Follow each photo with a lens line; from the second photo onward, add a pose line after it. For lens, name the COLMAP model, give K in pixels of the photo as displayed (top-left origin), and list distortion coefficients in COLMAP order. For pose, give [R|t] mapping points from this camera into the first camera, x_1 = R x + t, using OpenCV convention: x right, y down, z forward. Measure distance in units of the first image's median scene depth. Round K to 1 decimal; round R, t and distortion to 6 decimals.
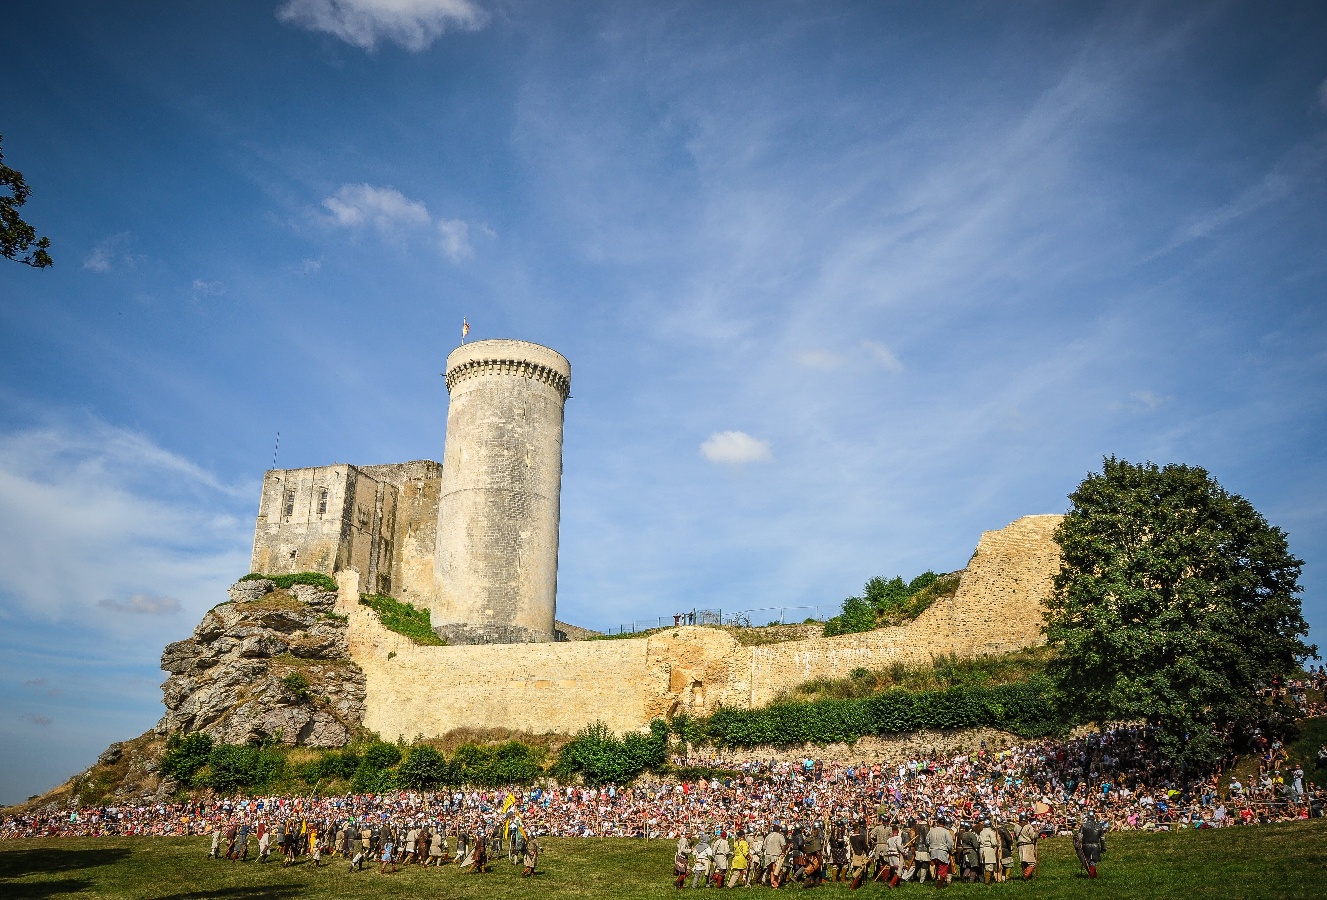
lens RADIAL K [[1171.2, 0, 663.5], [0, 1171.2, 450.0], [0, 0, 1]] dist [-0.157472, 0.103765]
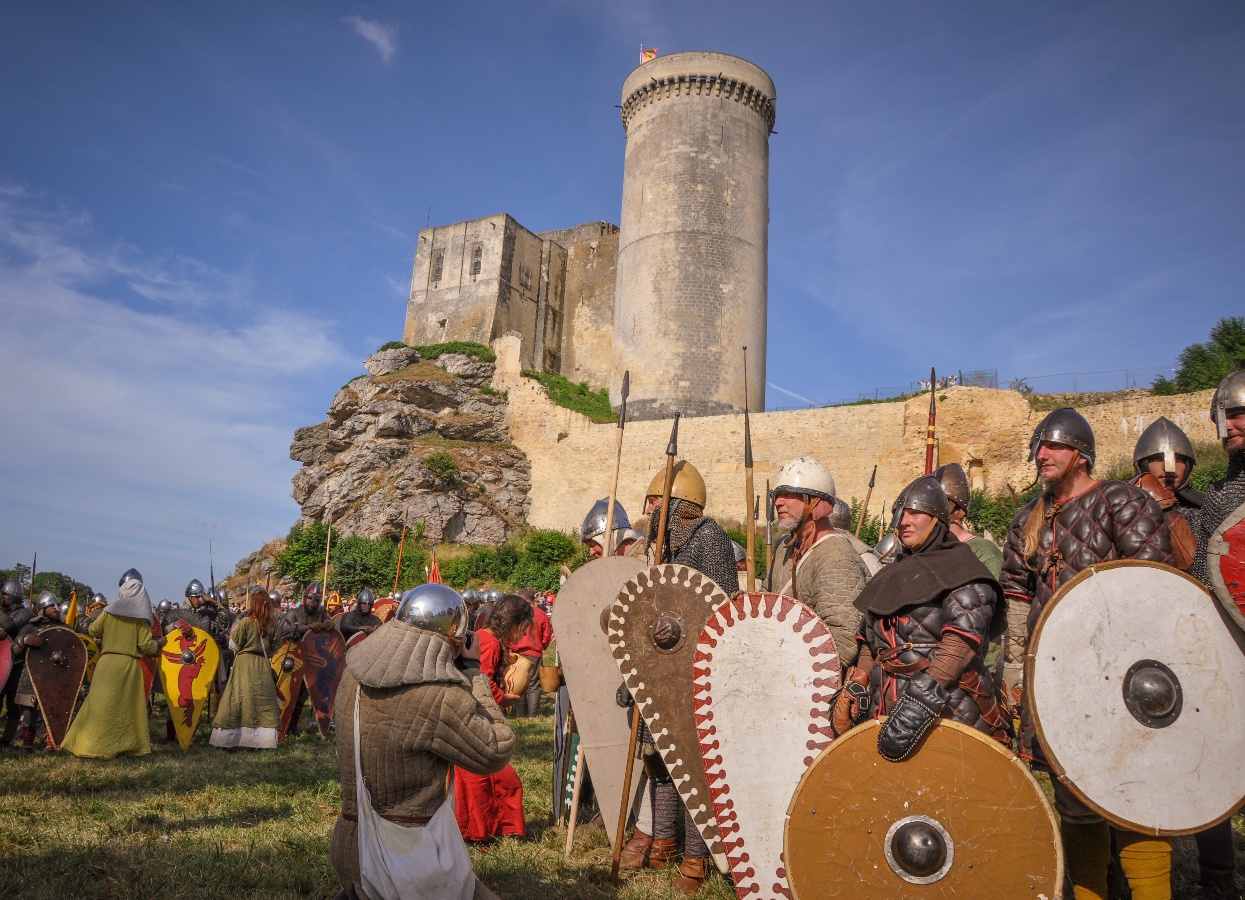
lens RADIAL K [[1078.7, 0, 548.8], [0, 1078.7, 450.7], [0, 0, 1]] dist [-0.169613, 0.130722]
pose [[0.970038, 0.000345, -0.242951, -0.066041], [0.027082, 0.993613, 0.109543, 0.108760], [0.241437, -0.112841, 0.963833, 0.291130]]
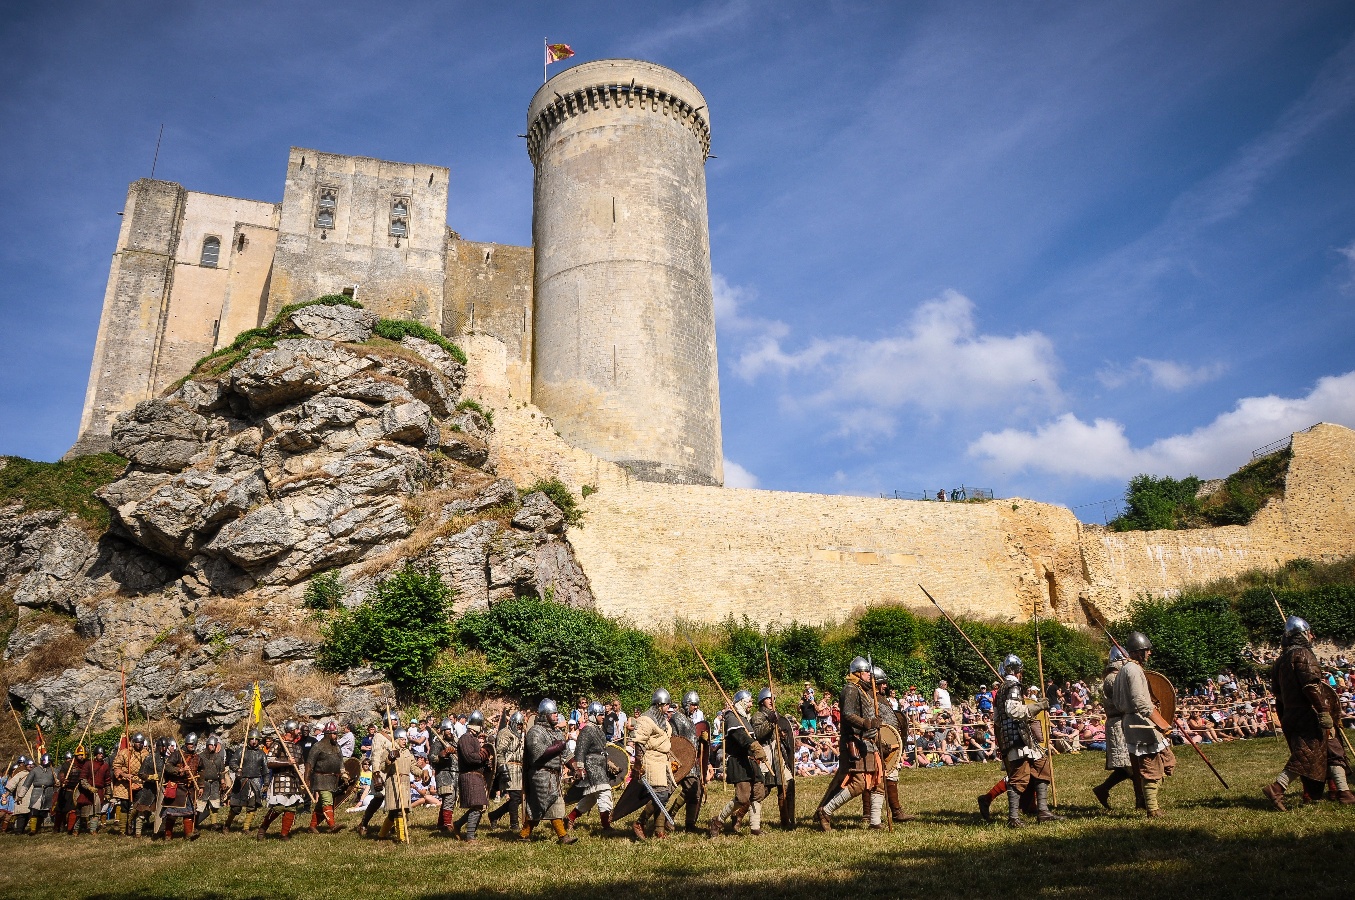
lens RADIAL K [[1080.1, 0, 677.5], [0, 1080.1, 450.0], [0, 0, 1]] dist [-0.137246, 0.003739]
pose [[0.818858, 0.165914, 0.549494, -0.502490], [-0.141457, 0.986119, -0.086950, 0.202594], [-0.556292, -0.006530, 0.830961, 0.556513]]
